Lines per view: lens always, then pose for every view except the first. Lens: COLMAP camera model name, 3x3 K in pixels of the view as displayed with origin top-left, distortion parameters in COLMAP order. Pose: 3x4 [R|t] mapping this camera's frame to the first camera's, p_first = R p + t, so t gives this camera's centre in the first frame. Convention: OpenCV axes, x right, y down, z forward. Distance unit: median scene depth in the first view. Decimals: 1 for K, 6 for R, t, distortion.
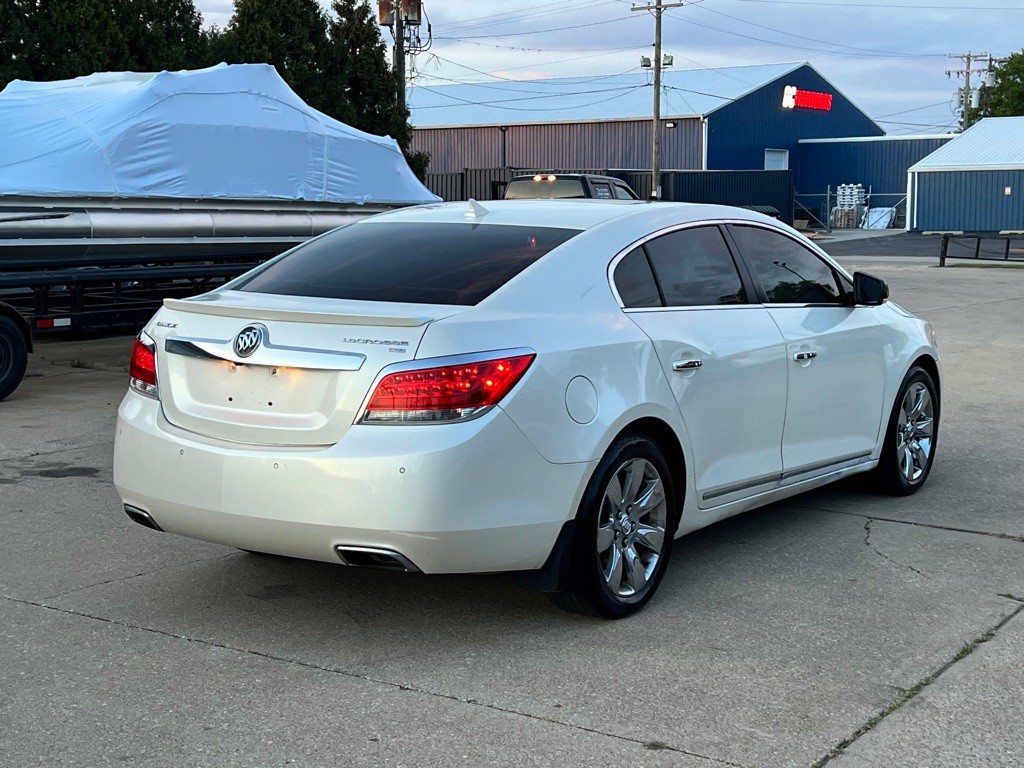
lens RADIAL K [[1525.3, 0, 495.7], [0, 1525.3, 385.3], [0, 0, 1]] dist [0.245372, -0.828539]
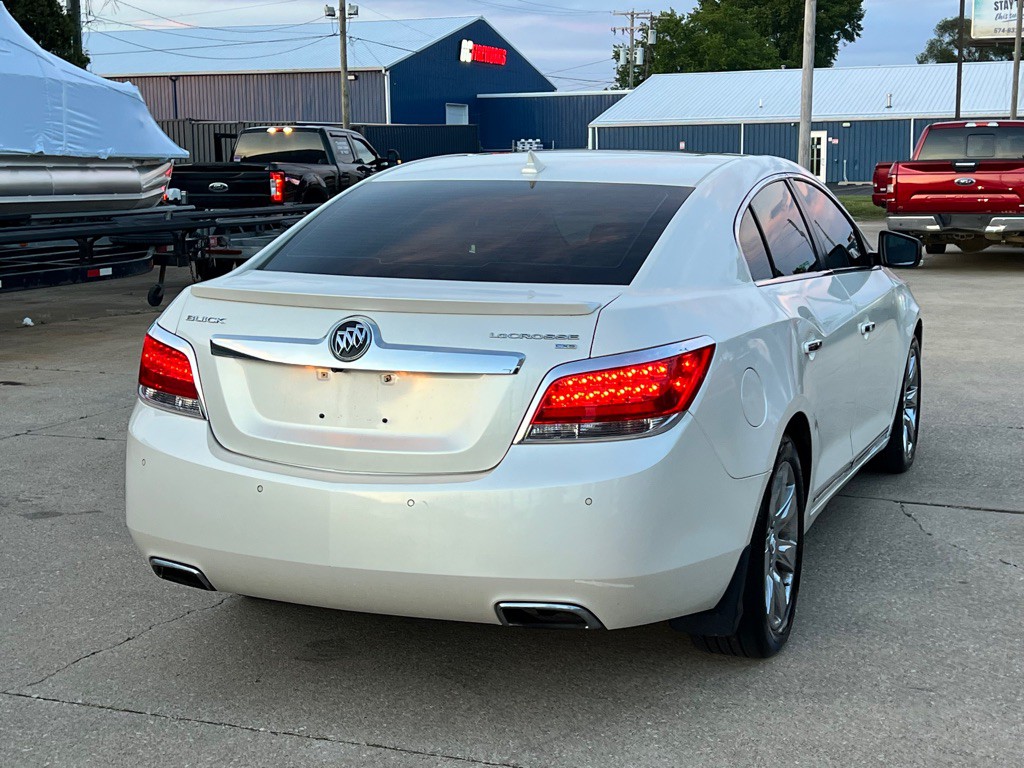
lens RADIAL K [[1533.9, 0, 520.3], [0, 1533.9, 382.4], [0, 0, 1]] dist [0.232477, -0.753643]
pose [[0.973044, -0.040153, 0.227097, -0.060257], [0.034164, 0.998959, 0.030242, -0.006602], [-0.228074, -0.021668, 0.973403, 0.055860]]
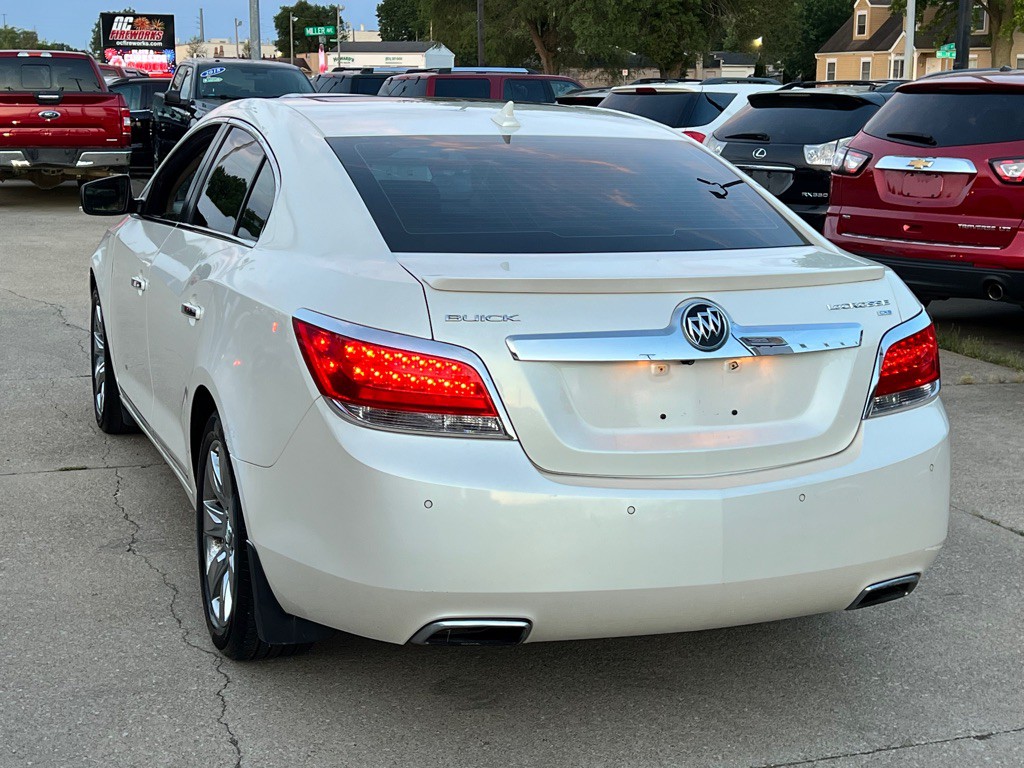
lens RADIAL K [[1533.9, 0, 520.3], [0, 1533.9, 382.4], [0, 0, 1]] dist [0.232477, -0.753643]
pose [[0.572797, -0.148690, 0.806099, -0.178858], [0.086223, 0.988884, 0.121137, -0.022039], [-0.815150, 0.000118, 0.579250, 0.160350]]
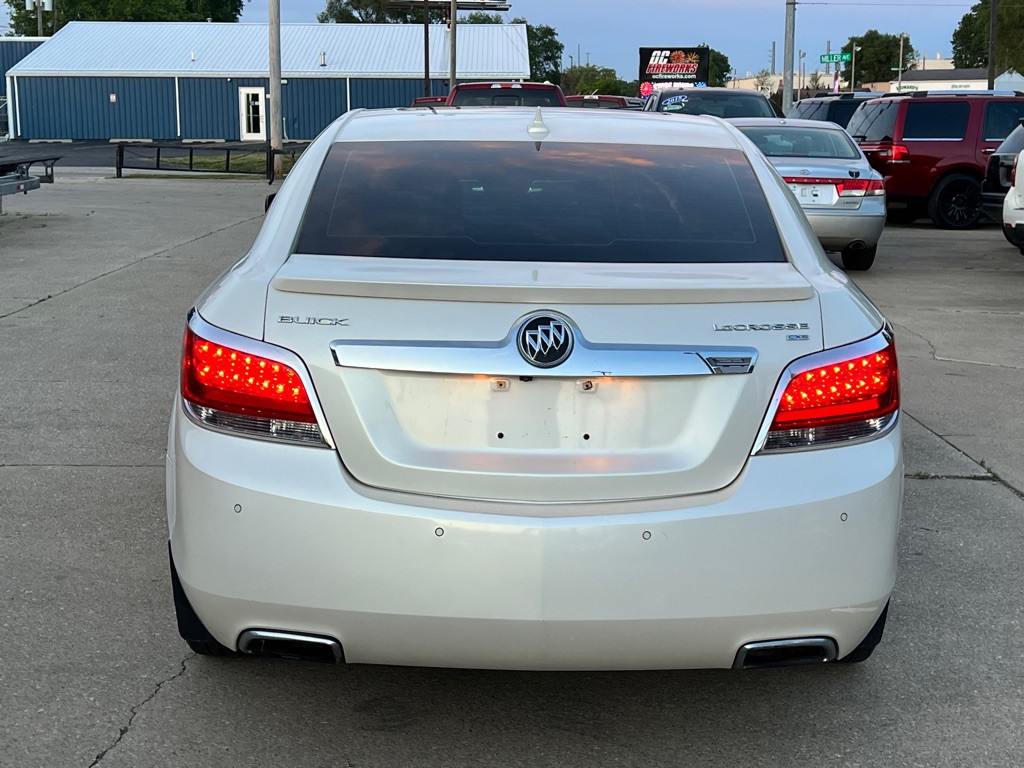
lens RADIAL K [[1548.1, 0, 531.3], [0, 1548.1, 386.9], [0, 0, 1]] dist [0.149040, -0.446396]
pose [[0.817240, -0.096458, 0.568167, -0.123963], [0.063168, 0.994946, 0.078053, -0.014038], [-0.572824, -0.027898, 0.819203, 0.116598]]
